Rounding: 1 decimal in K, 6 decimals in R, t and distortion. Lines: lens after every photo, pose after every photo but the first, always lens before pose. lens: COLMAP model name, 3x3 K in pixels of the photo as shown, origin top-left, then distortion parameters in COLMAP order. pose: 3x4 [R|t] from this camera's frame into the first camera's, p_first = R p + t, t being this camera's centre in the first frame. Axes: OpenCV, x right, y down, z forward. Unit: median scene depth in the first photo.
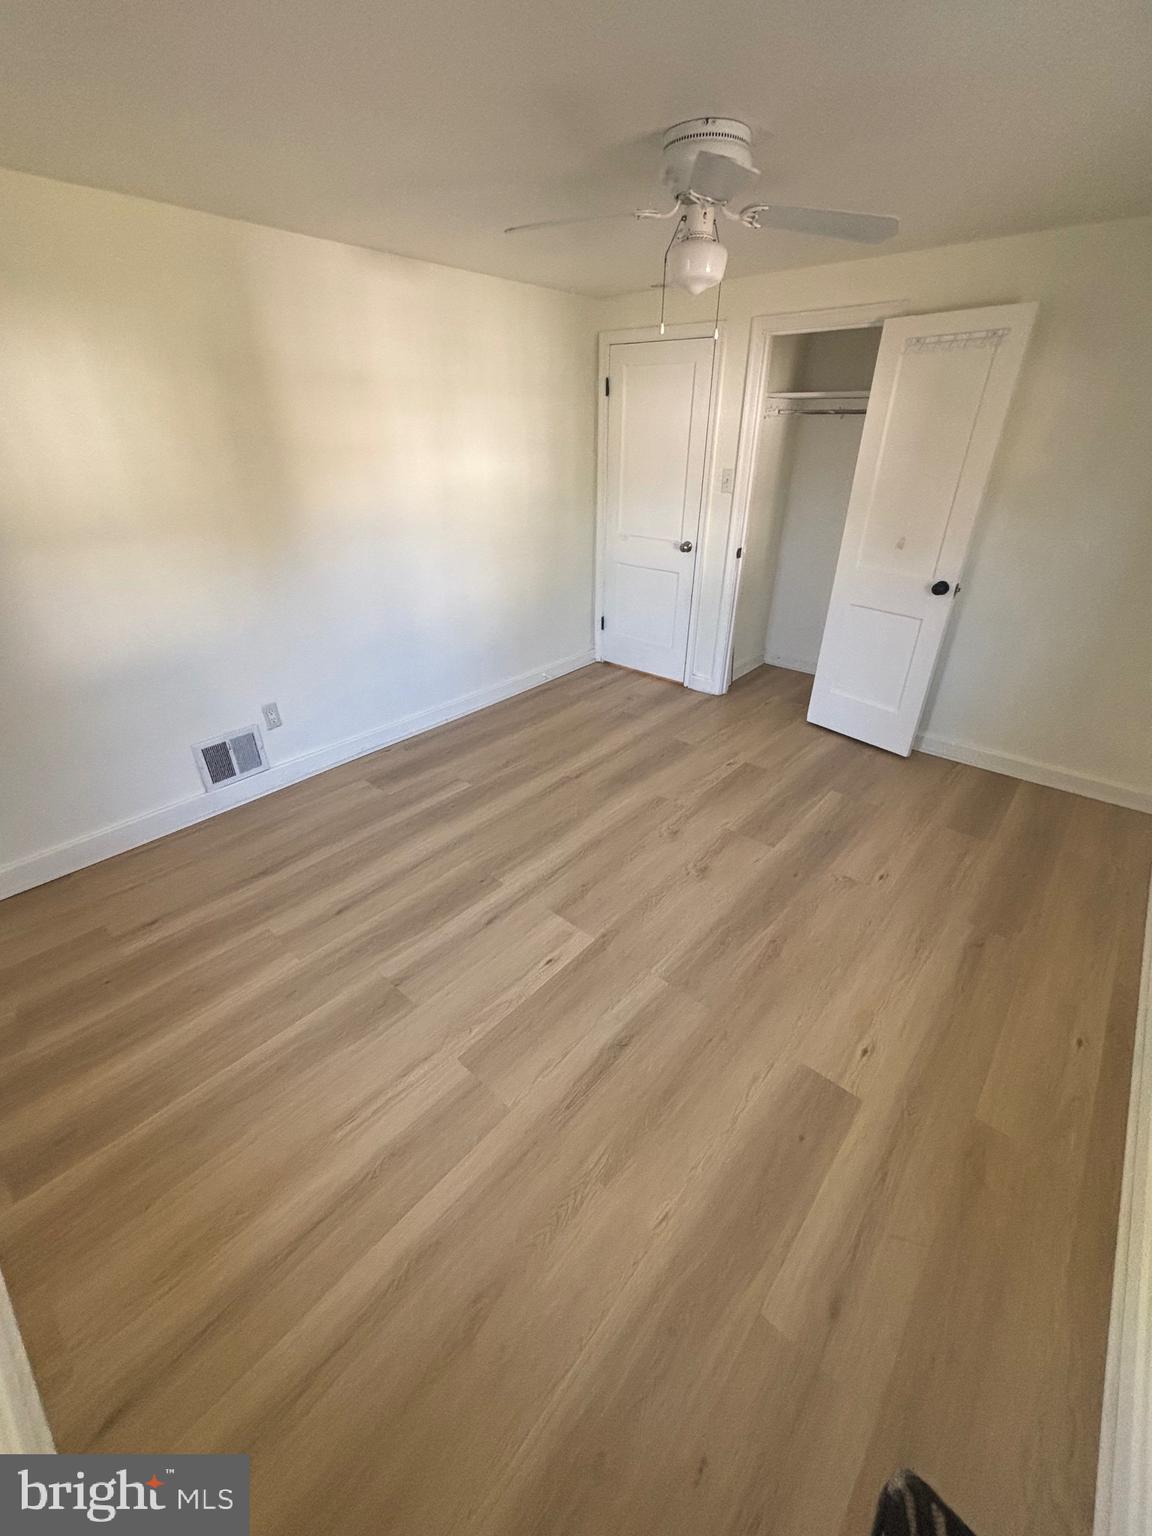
lens RADIAL K [[616.8, 0, 576.0], [0, 616.8, 768.0], [0, 0, 1]] dist [-0.009204, -0.000285]
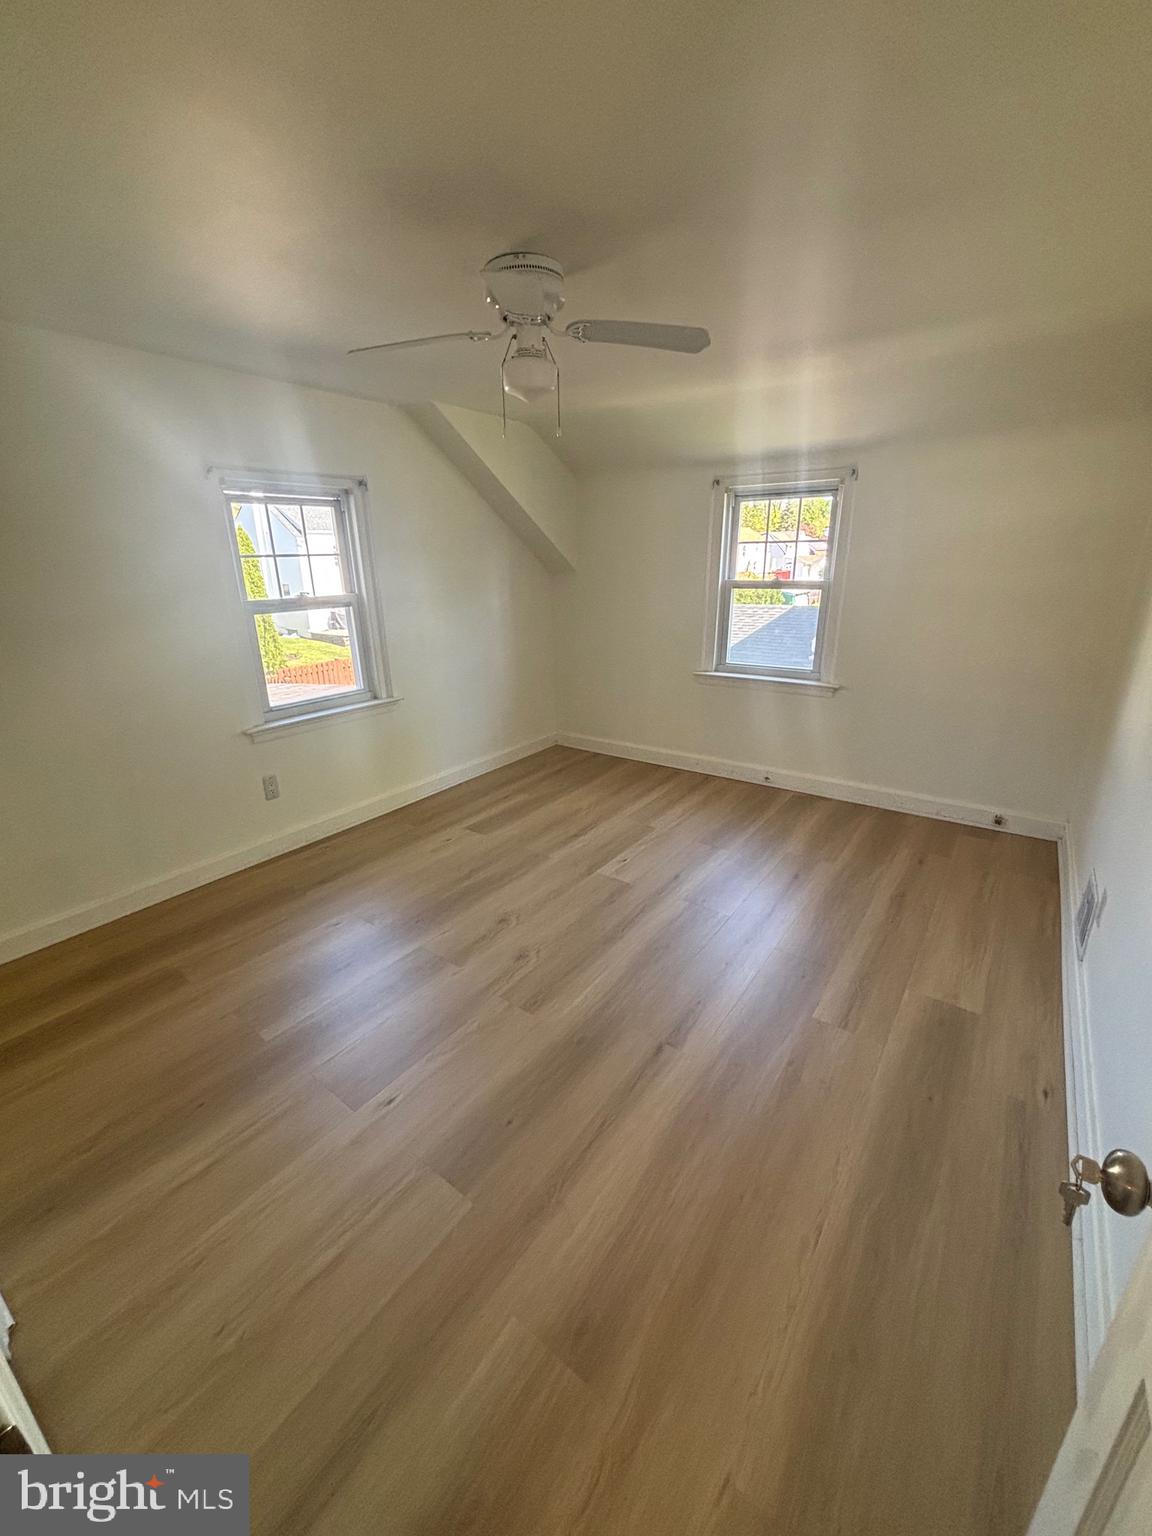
lens RADIAL K [[616.8, 0, 576.0], [0, 616.8, 768.0], [0, 0, 1]] dist [-0.009204, -0.000285]
pose [[-0.995938, 0.046685, -0.076998, 0.174977], [-0.025074, 0.677499, 0.735096, -0.916443], [0.086484, 0.734041, -0.673576, 1.780229]]
